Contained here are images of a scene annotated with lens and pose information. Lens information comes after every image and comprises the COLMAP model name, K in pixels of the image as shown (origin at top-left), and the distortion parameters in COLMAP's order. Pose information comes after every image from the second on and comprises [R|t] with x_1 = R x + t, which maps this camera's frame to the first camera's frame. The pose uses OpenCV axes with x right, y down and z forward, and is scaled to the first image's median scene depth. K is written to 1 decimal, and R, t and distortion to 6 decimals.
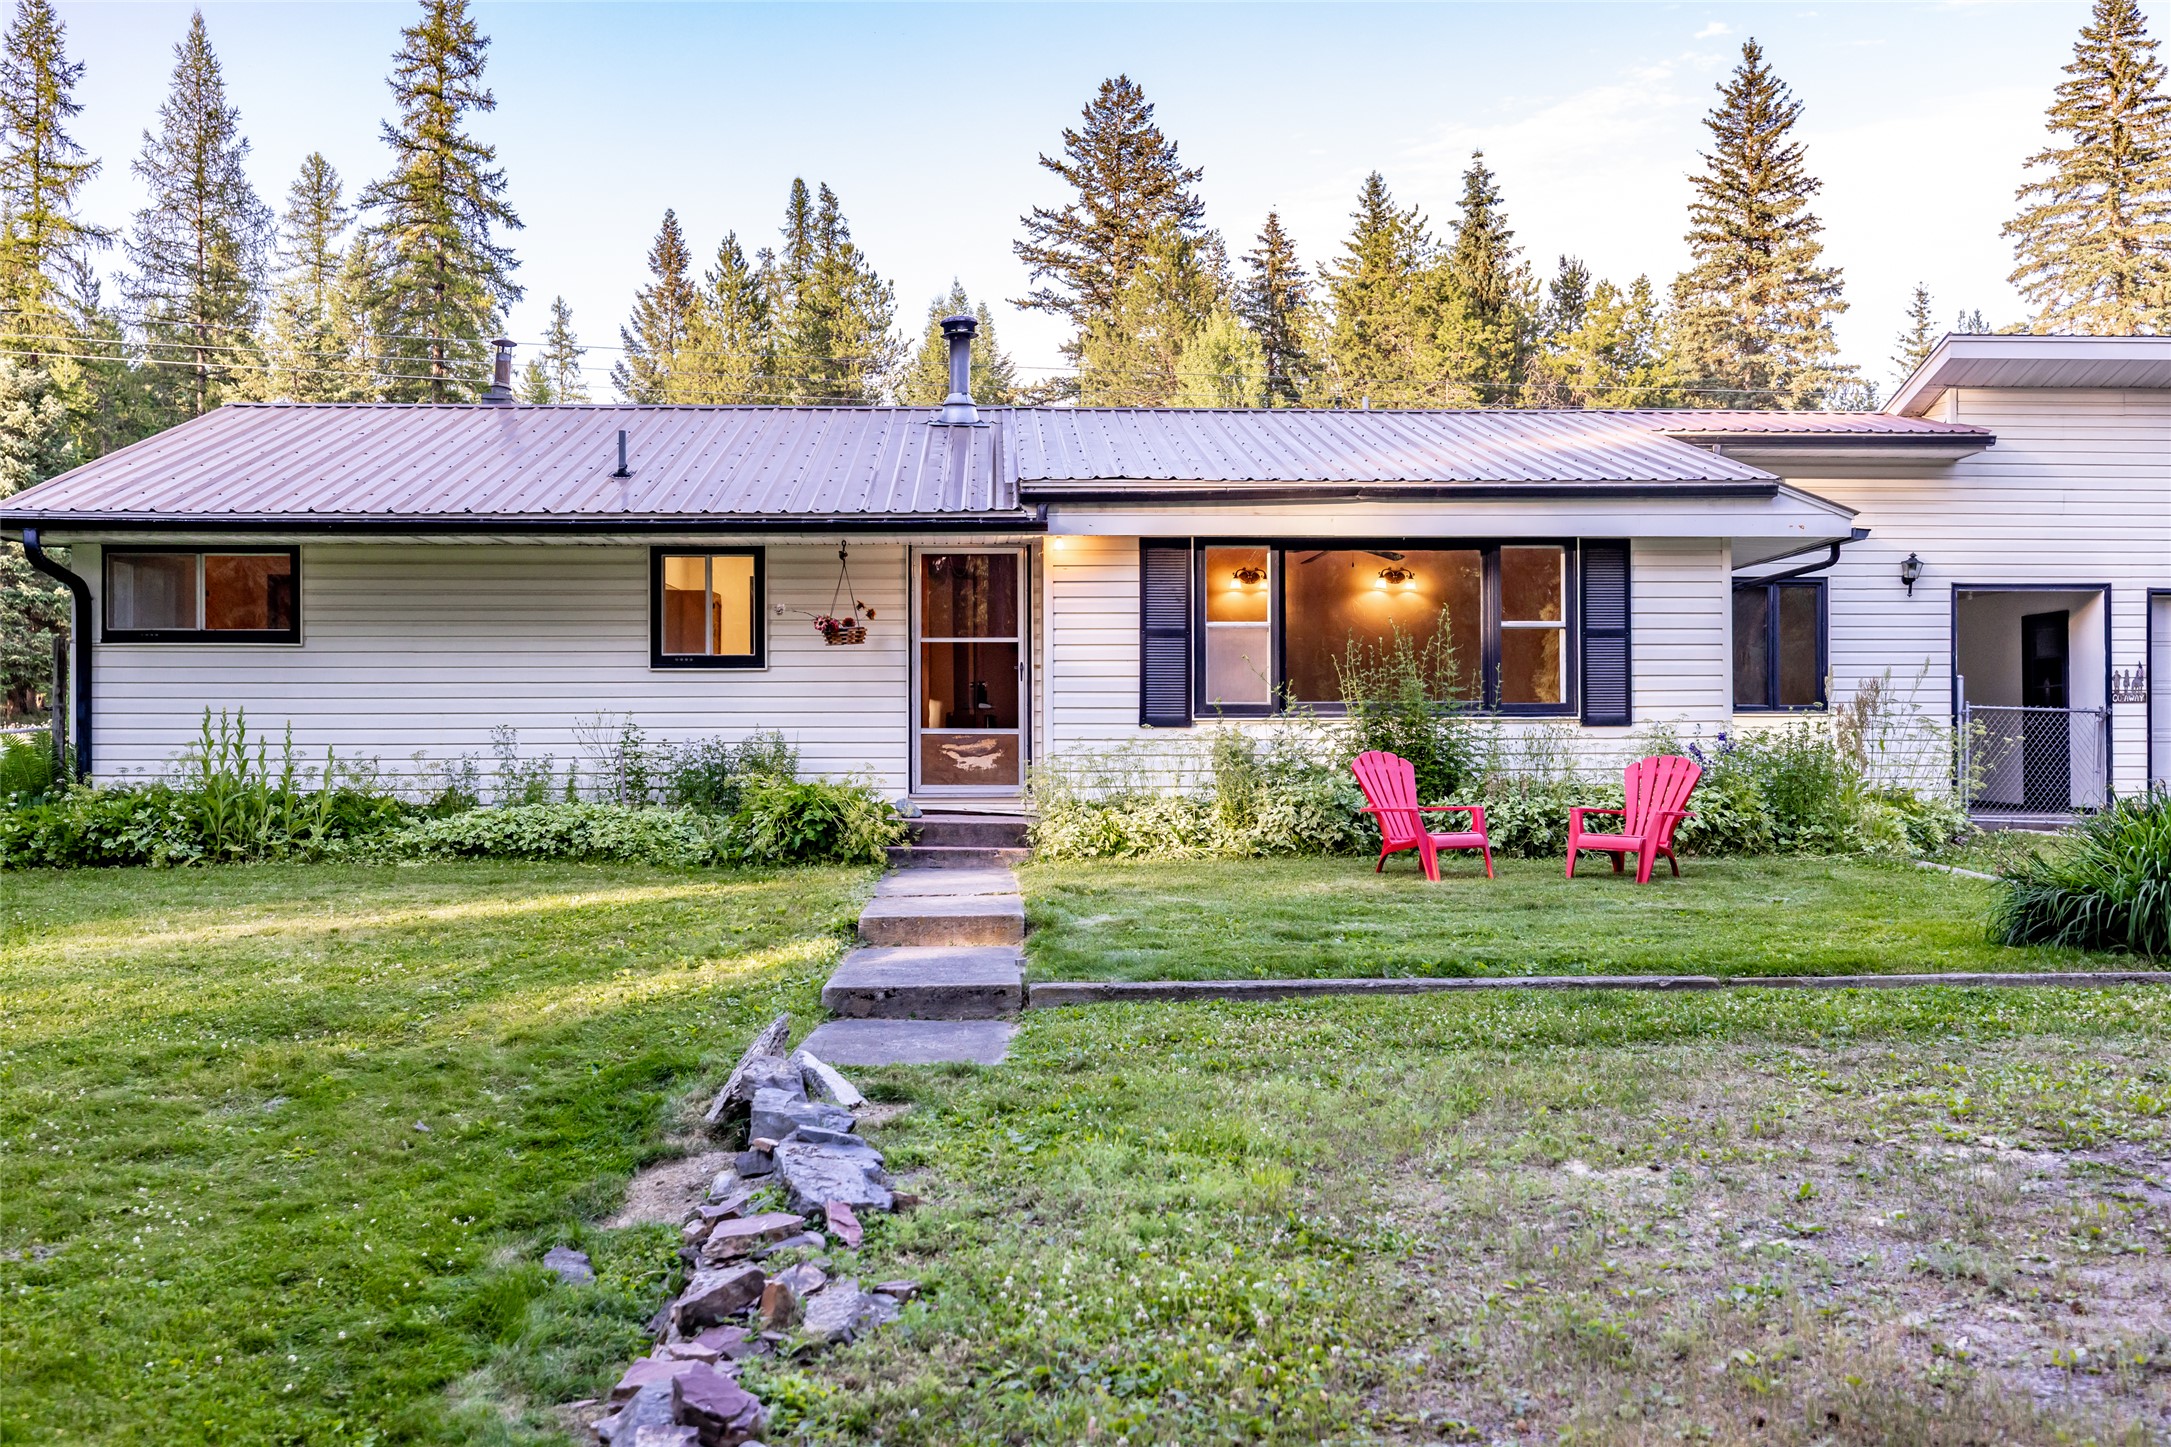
lens RADIAL K [[1984.9, 0, 1076.1], [0, 1984.9, 737.7], [0, 0, 1]] dist [-0.006655, 0.018914]
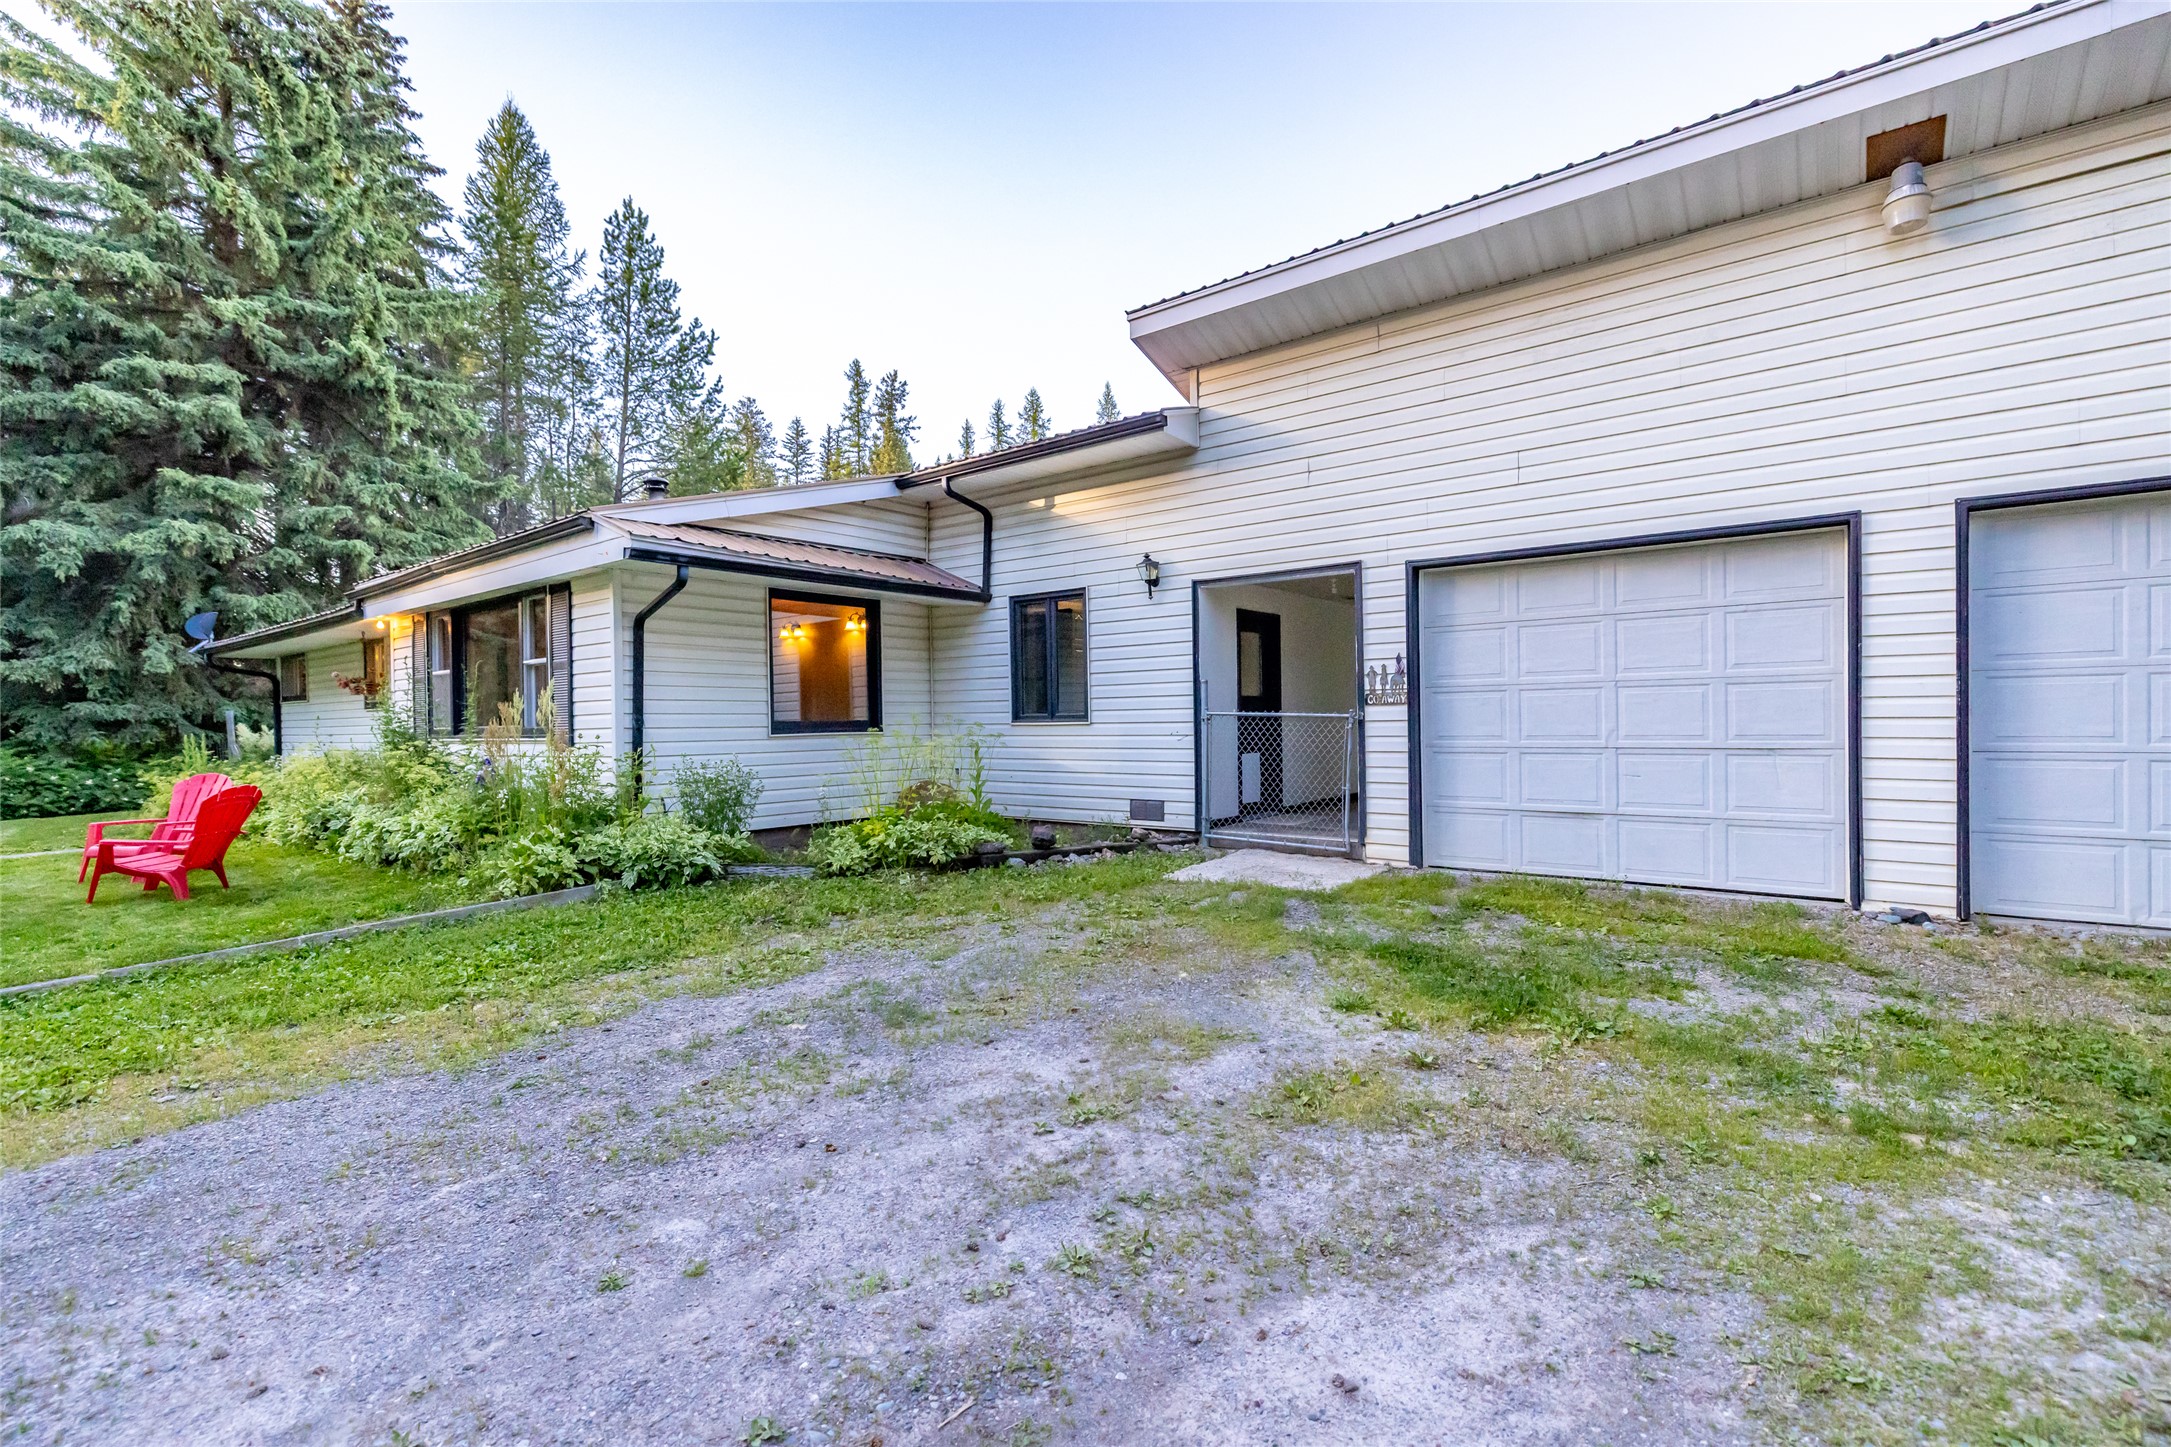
lens RADIAL K [[944.7, 0, 1085.7], [0, 944.7, 731.9], [0, 0, 1]] dist [0.003367, 0.000006]
pose [[0.770350, -0.001119, -0.637620, 0.205744], [0.011943, 0.999848, 0.012675, -0.003868], [0.637509, -0.017379, 0.770247, 0.187280]]
